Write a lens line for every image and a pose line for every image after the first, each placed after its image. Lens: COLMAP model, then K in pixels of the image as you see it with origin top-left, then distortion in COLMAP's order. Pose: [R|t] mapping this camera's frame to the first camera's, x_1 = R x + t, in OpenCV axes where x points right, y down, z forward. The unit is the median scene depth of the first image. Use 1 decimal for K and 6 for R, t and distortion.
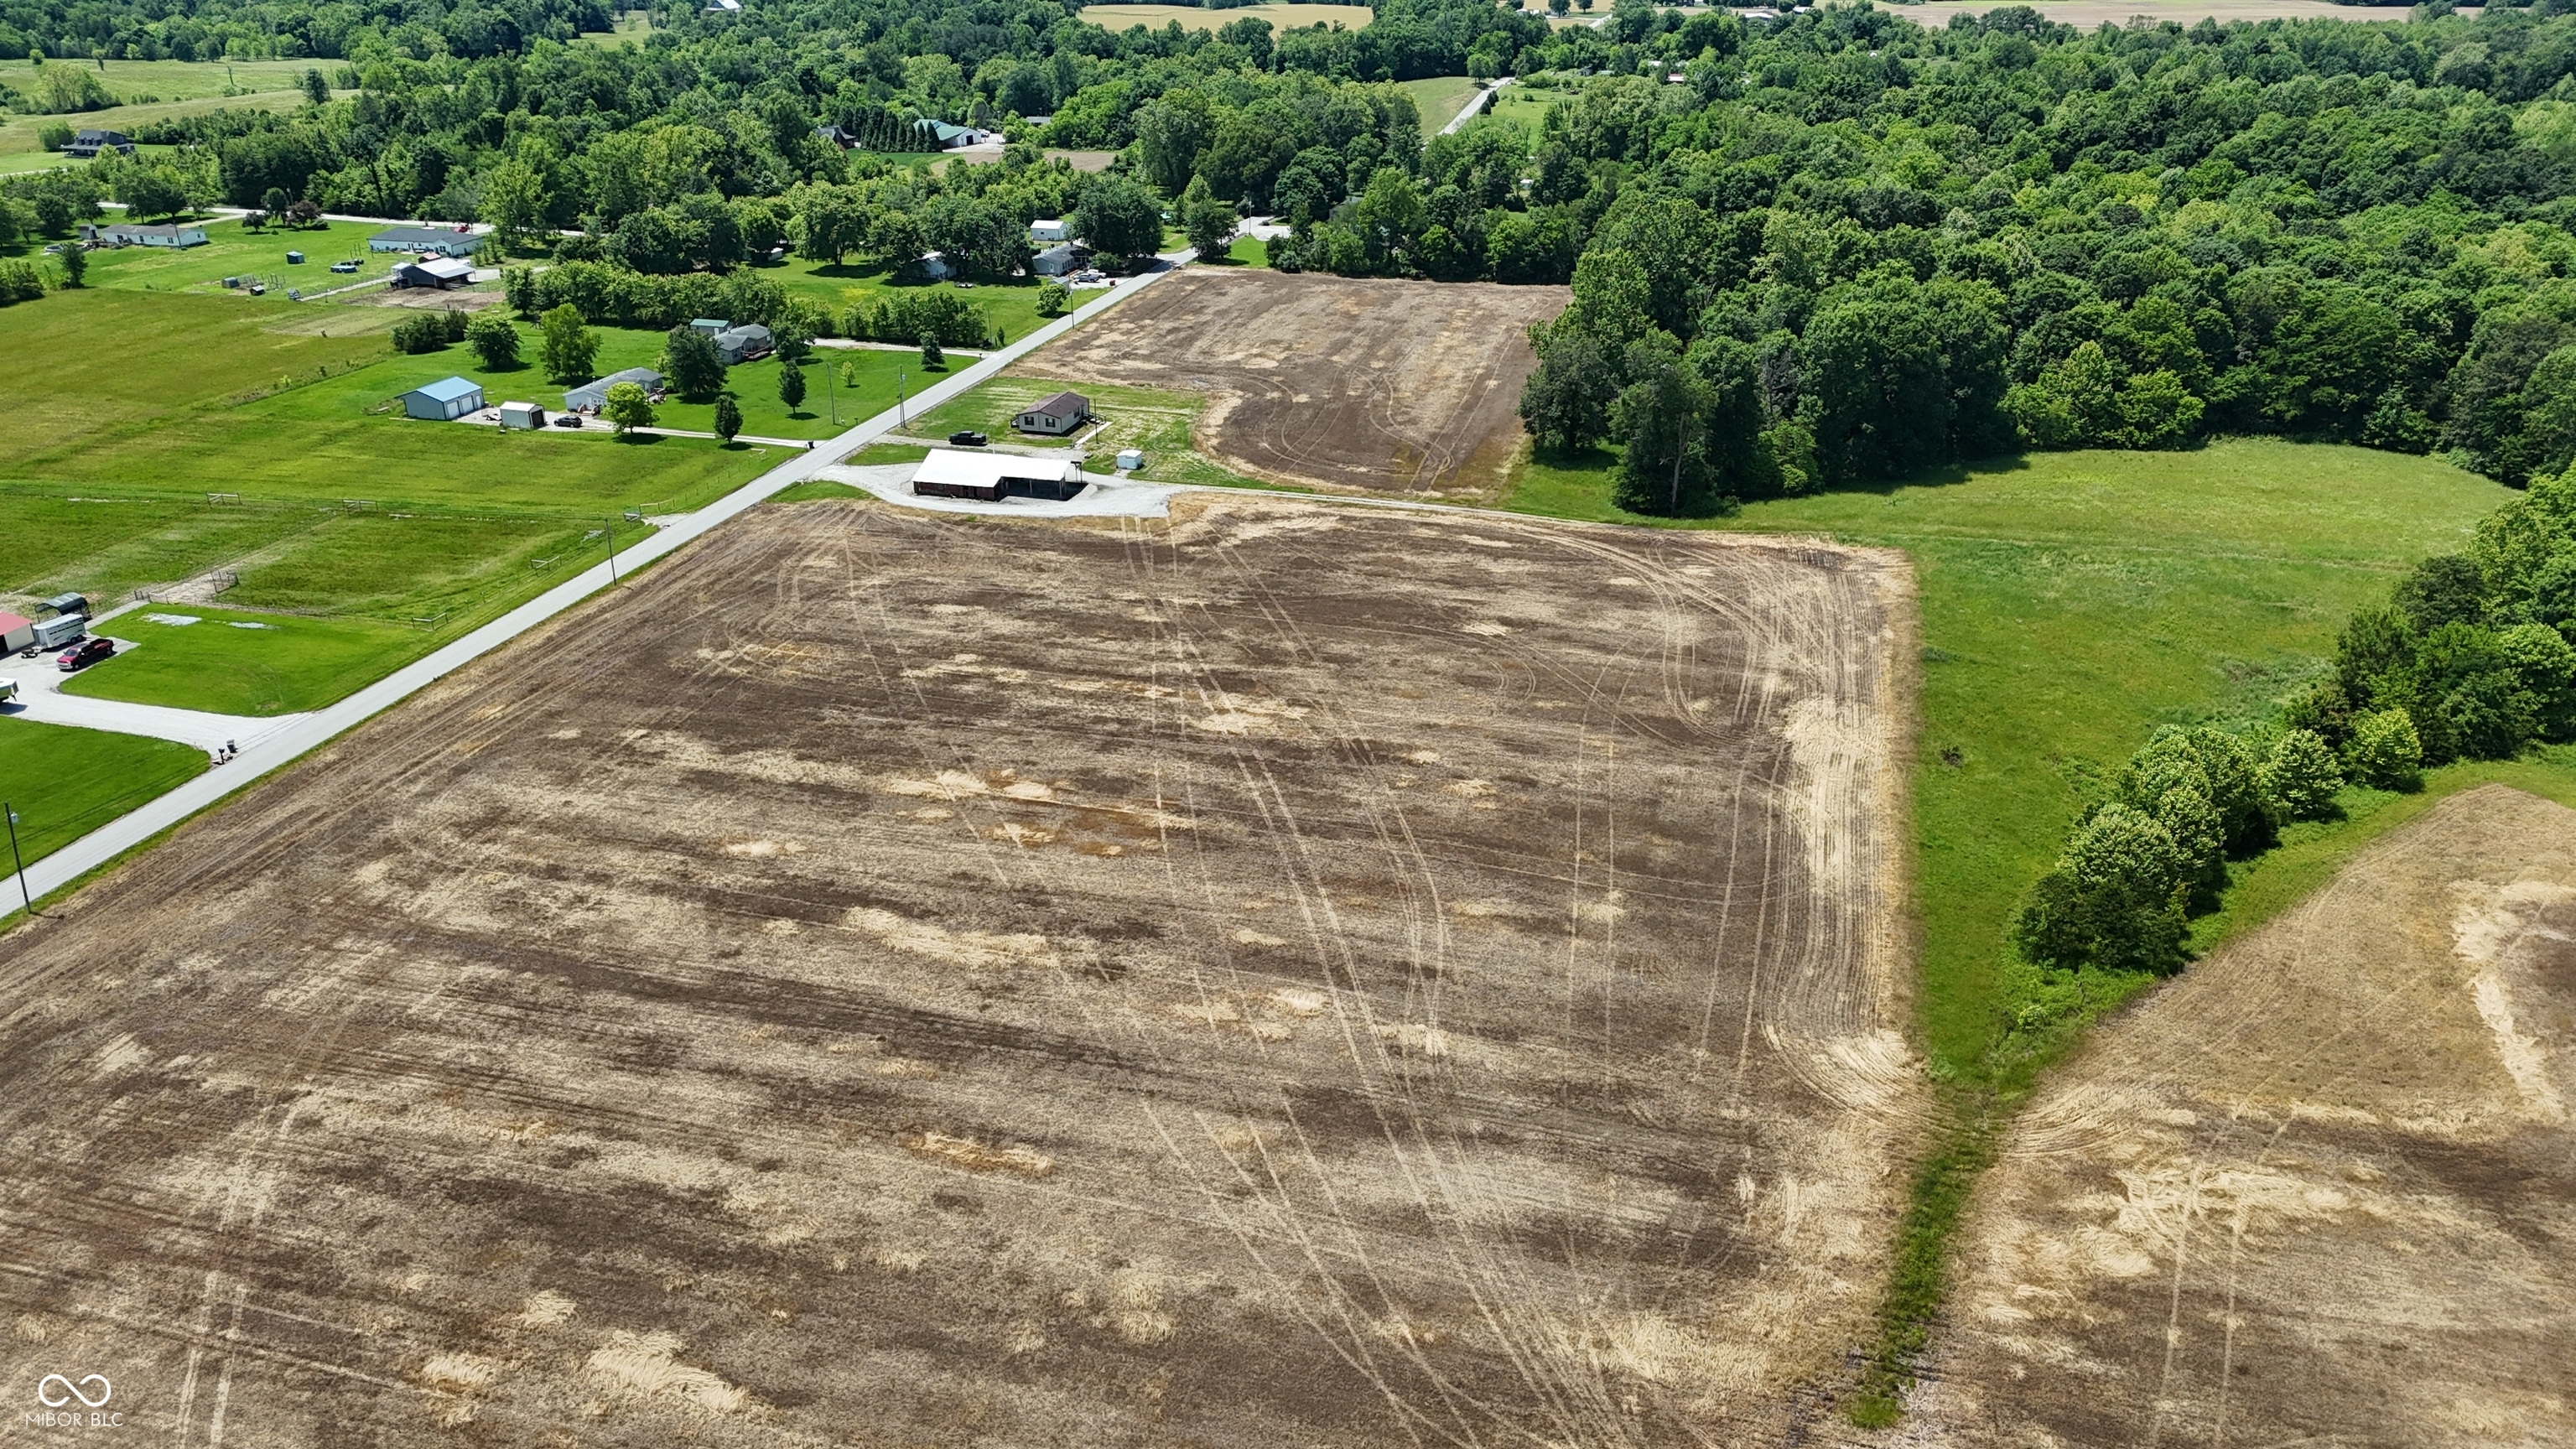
lens RADIAL K [[1898.7, 0, 1280.3], [0, 1898.7, 716.0], [0, 0, 1]] dist [0.070793, -0.061499]
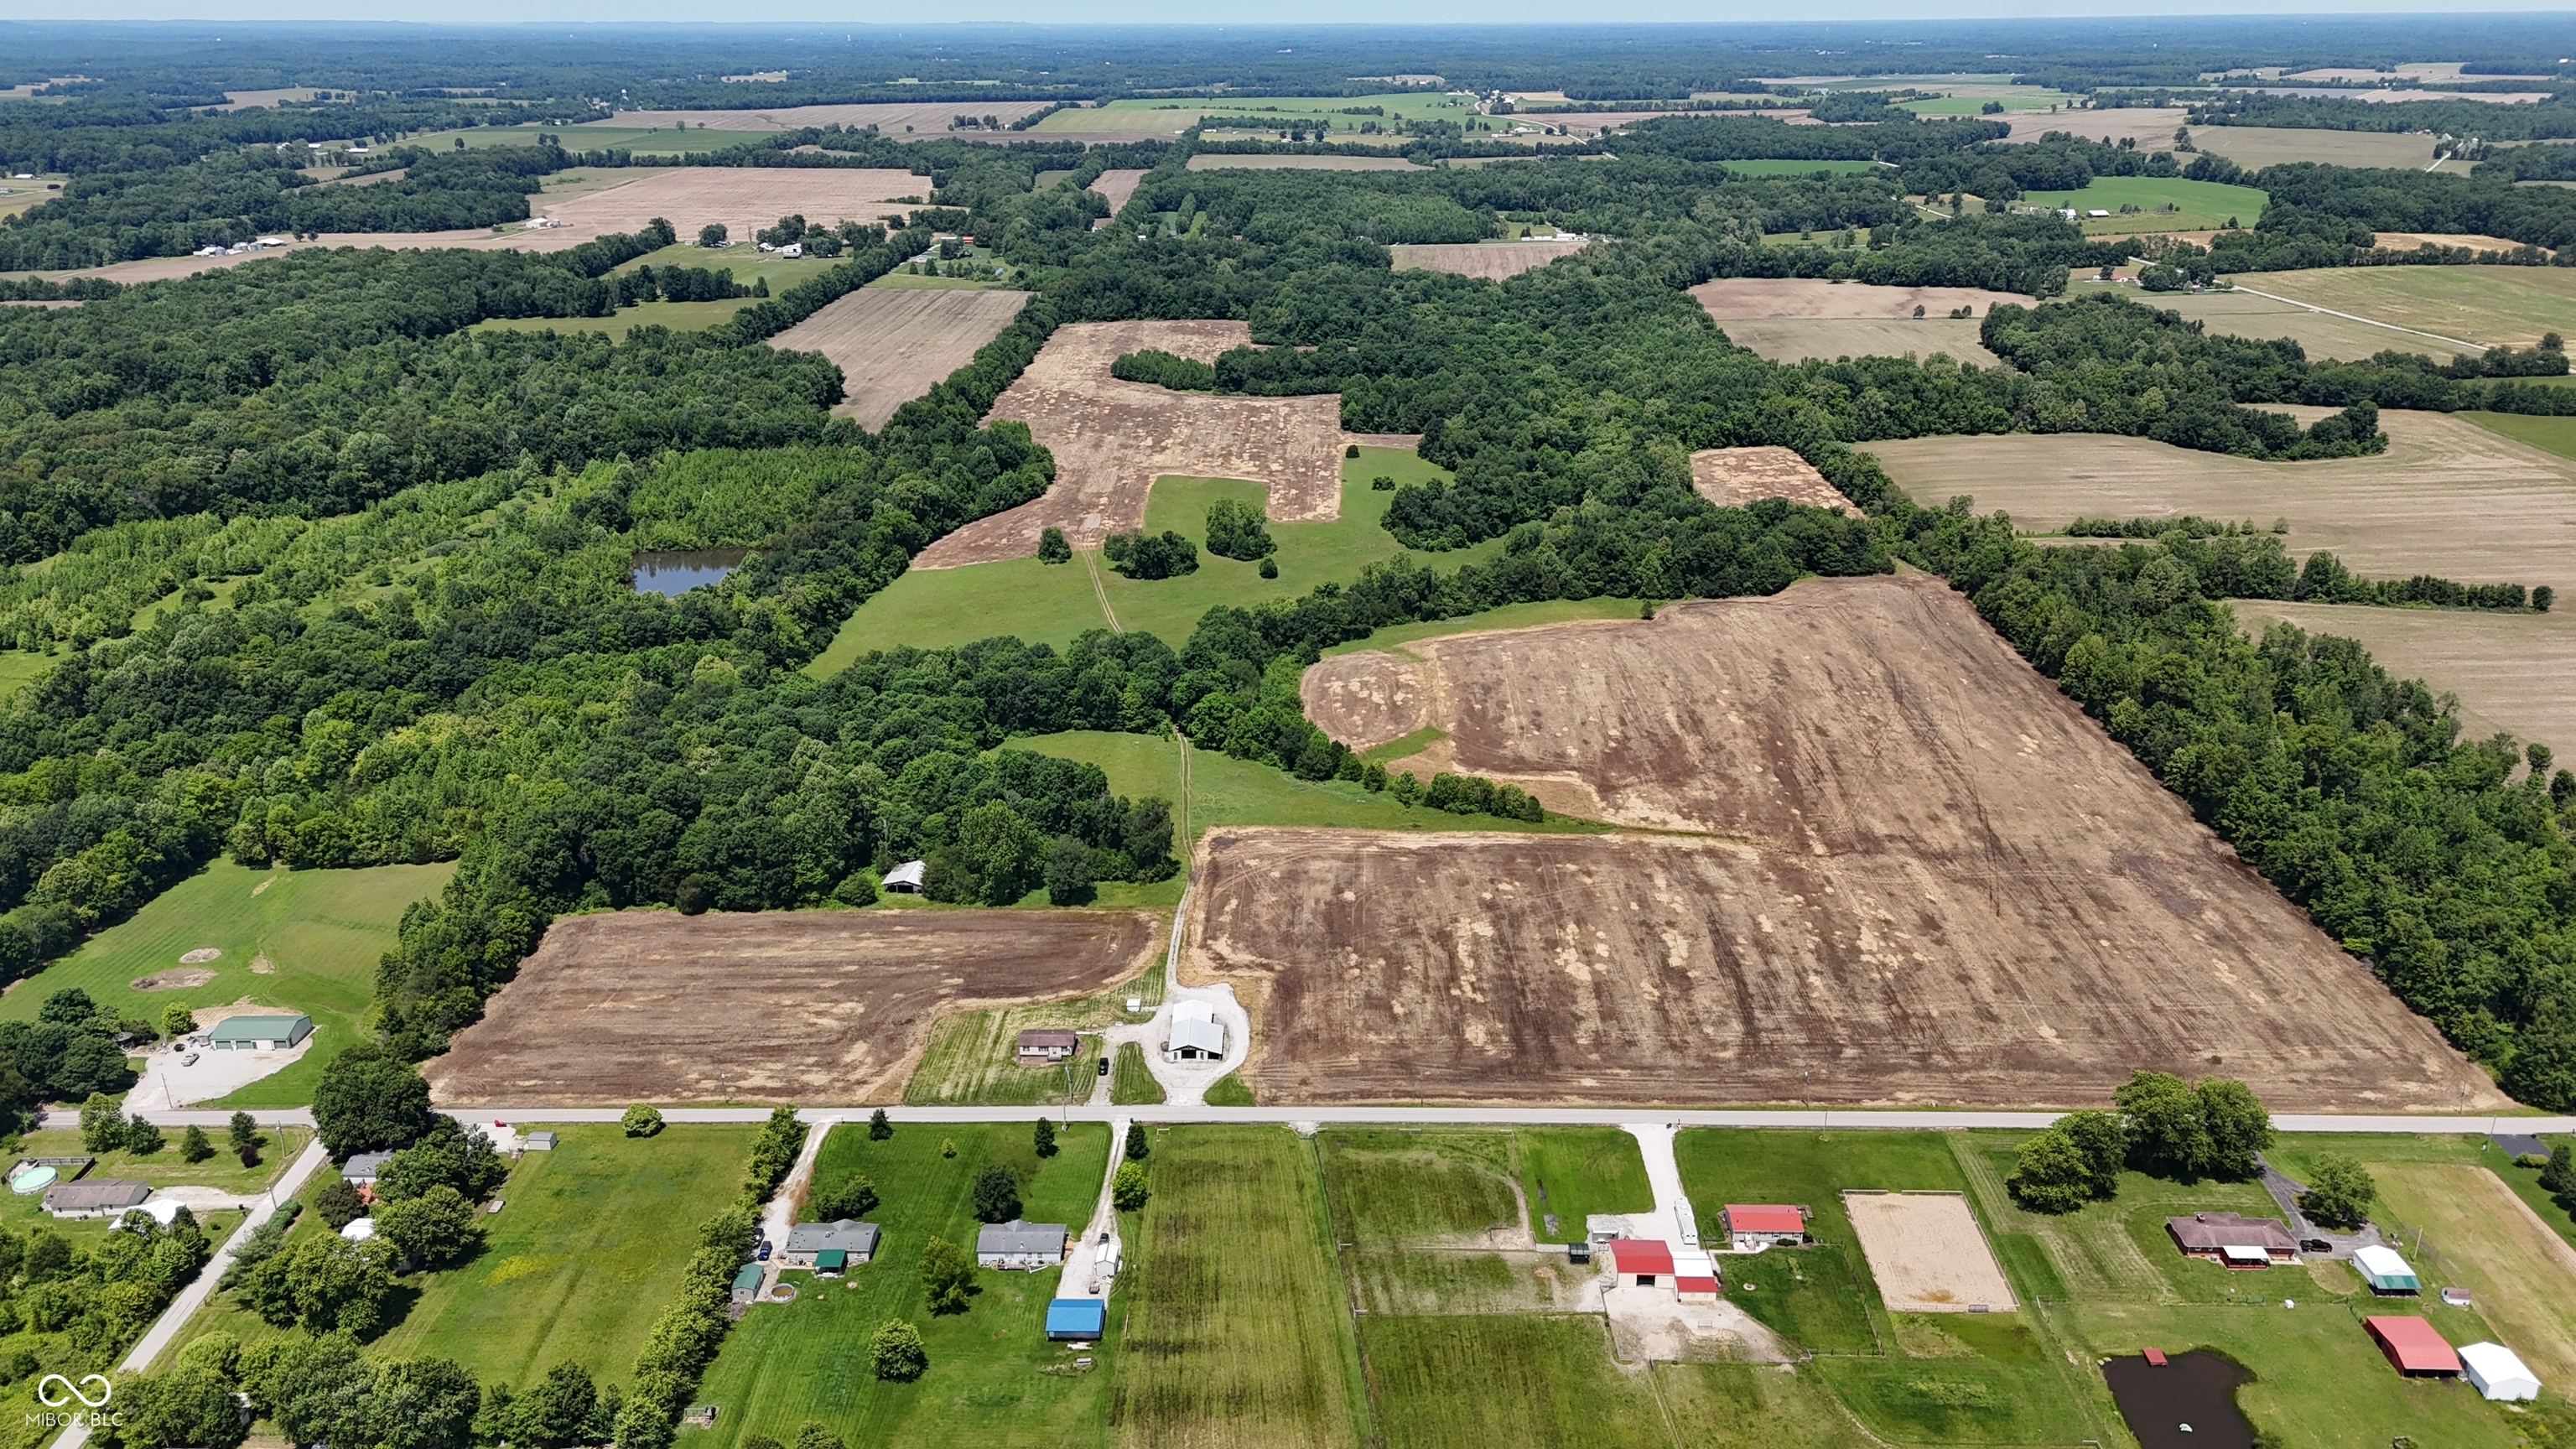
lens RADIAL K [[1898.7, 0, 1284.6], [0, 1898.7, 703.7], [0, 0, 1]] dist [0.070793, -0.061499]
pose [[-0.246627, -0.325829, 0.912694, -1.782471], [0.394539, 0.826447, 0.401651, -1.120486], [-0.885163, 0.459151, -0.075272, 1.052999]]
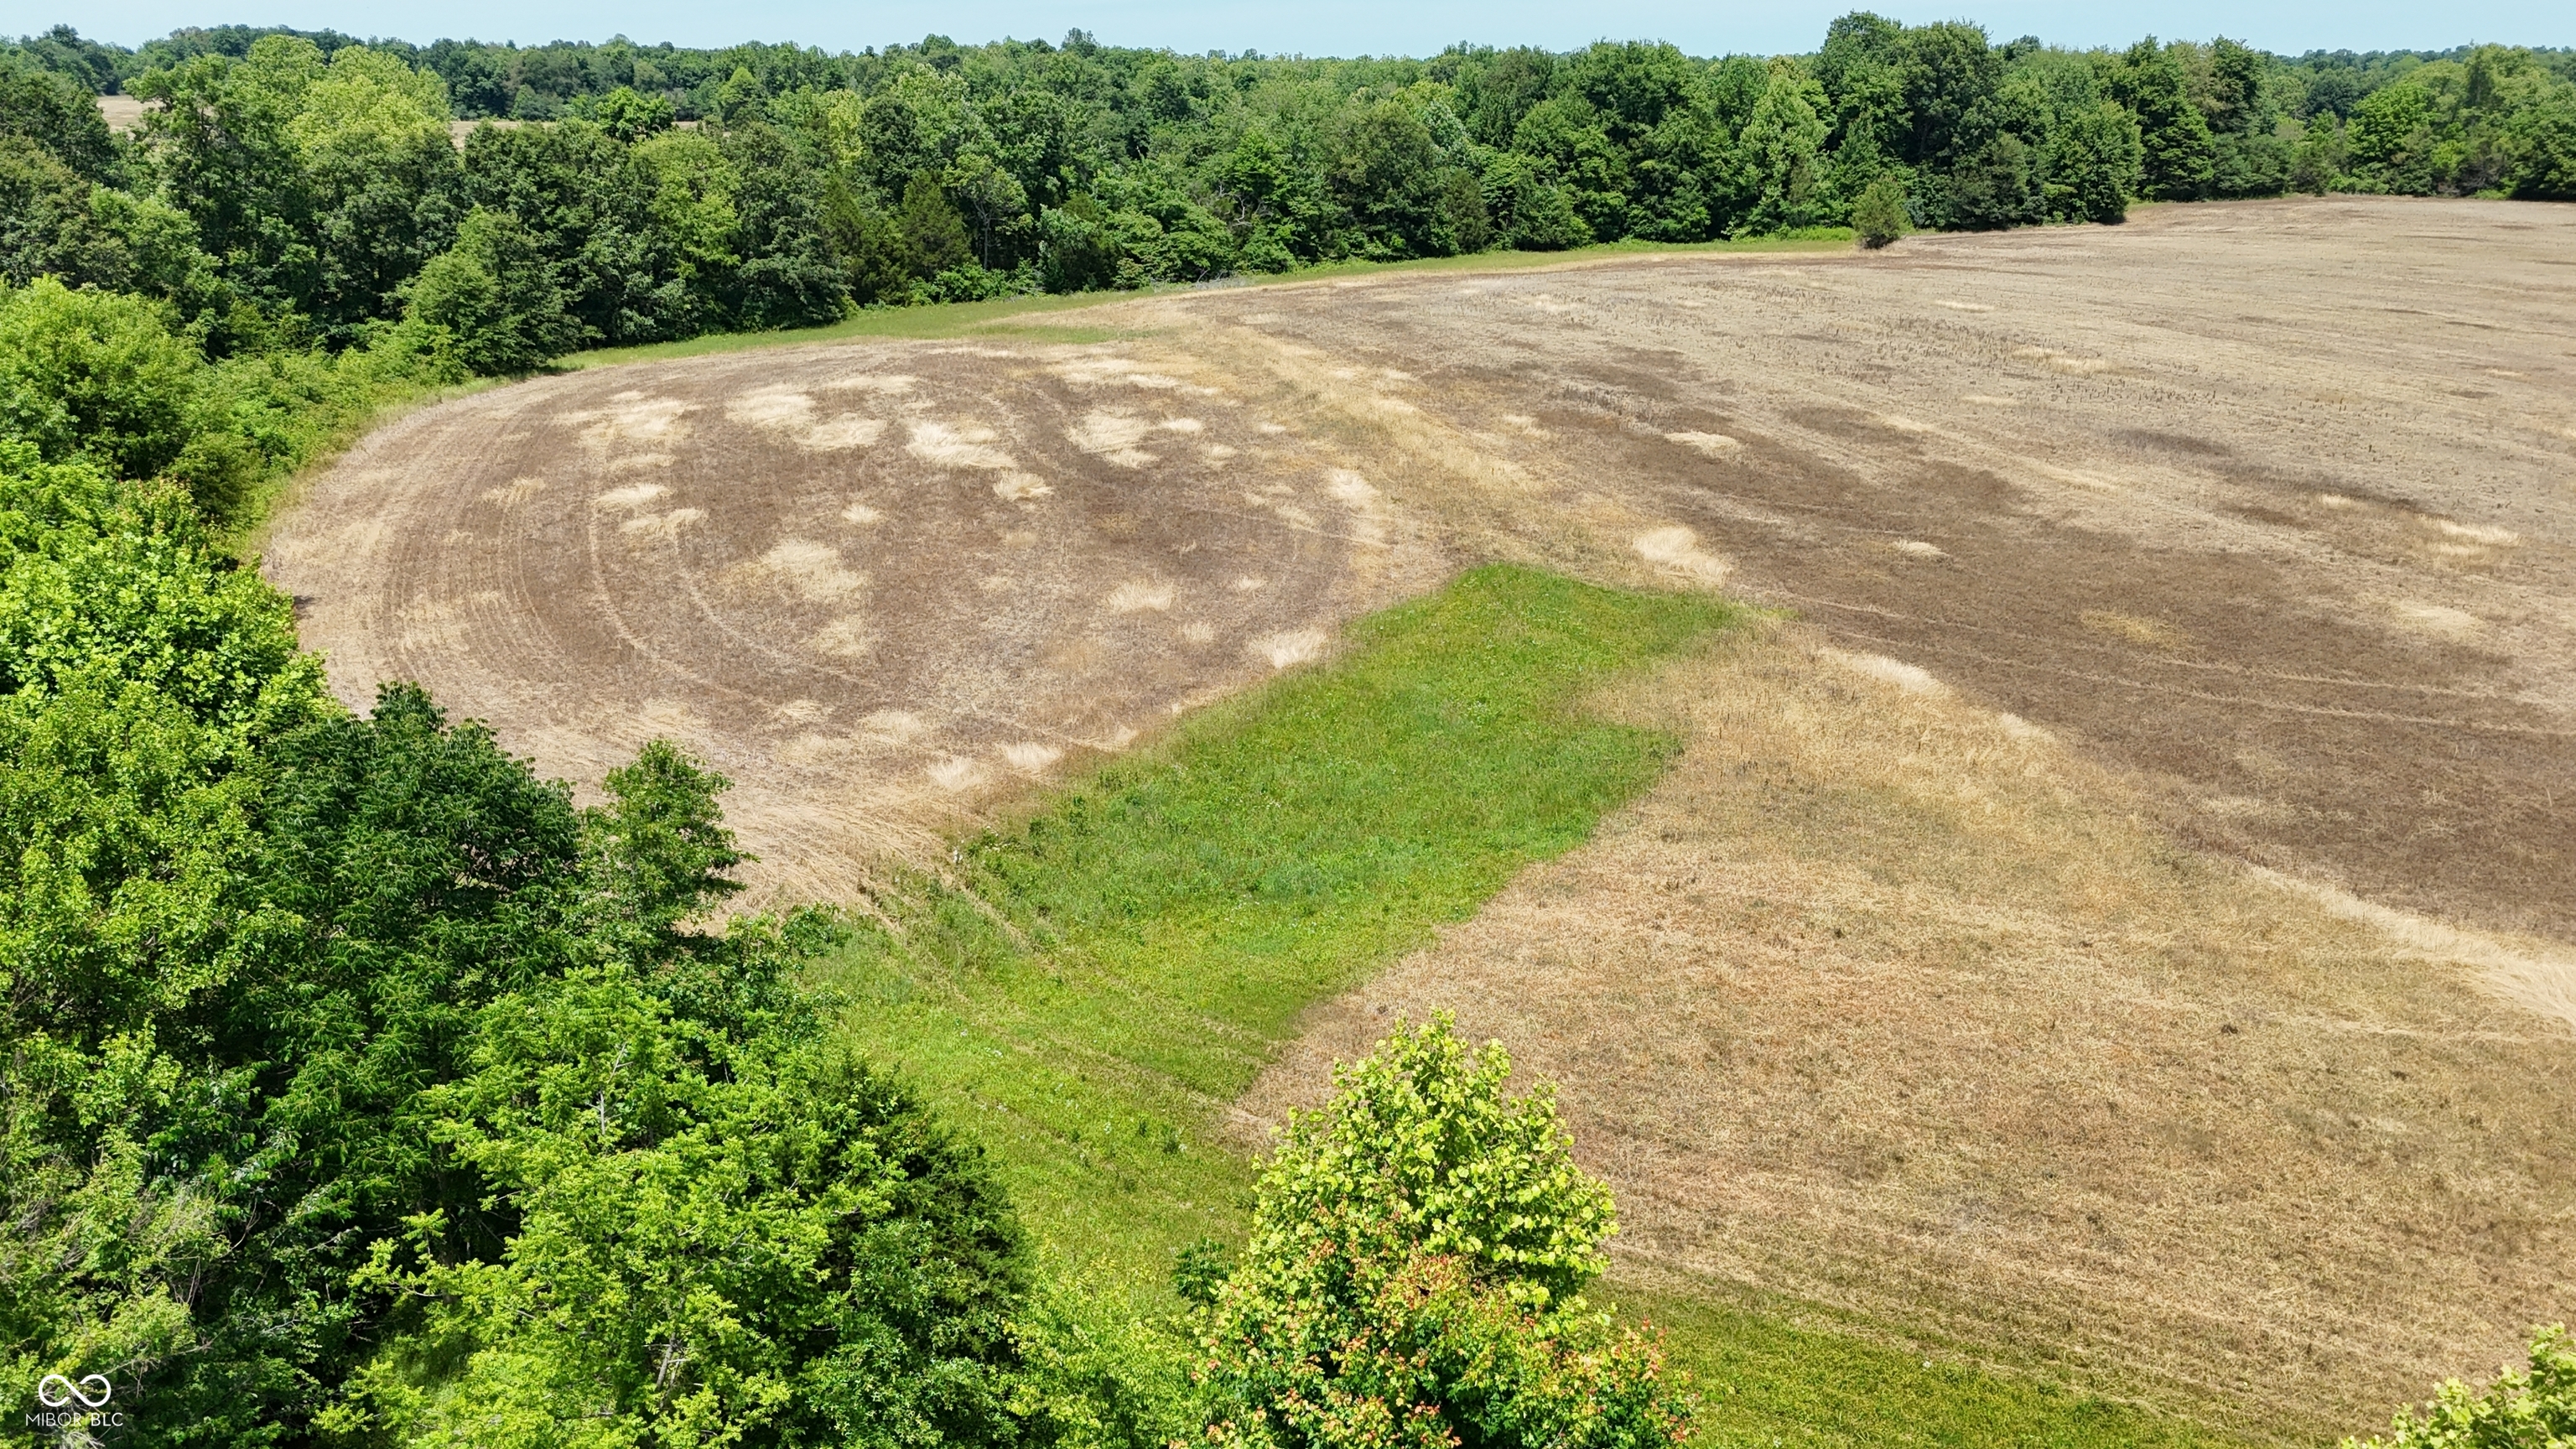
lens RADIAL K [[1898.7, 0, 1280.9], [0, 1898.7, 727.7], [0, 0, 1]] dist [0.070793, -0.061499]
pose [[-0.514740, -0.272648, 0.812838, 0.381033], [0.340222, 0.805281, 0.485563, -0.066701], [-0.786951, 0.526484, -0.321749, 0.817234]]
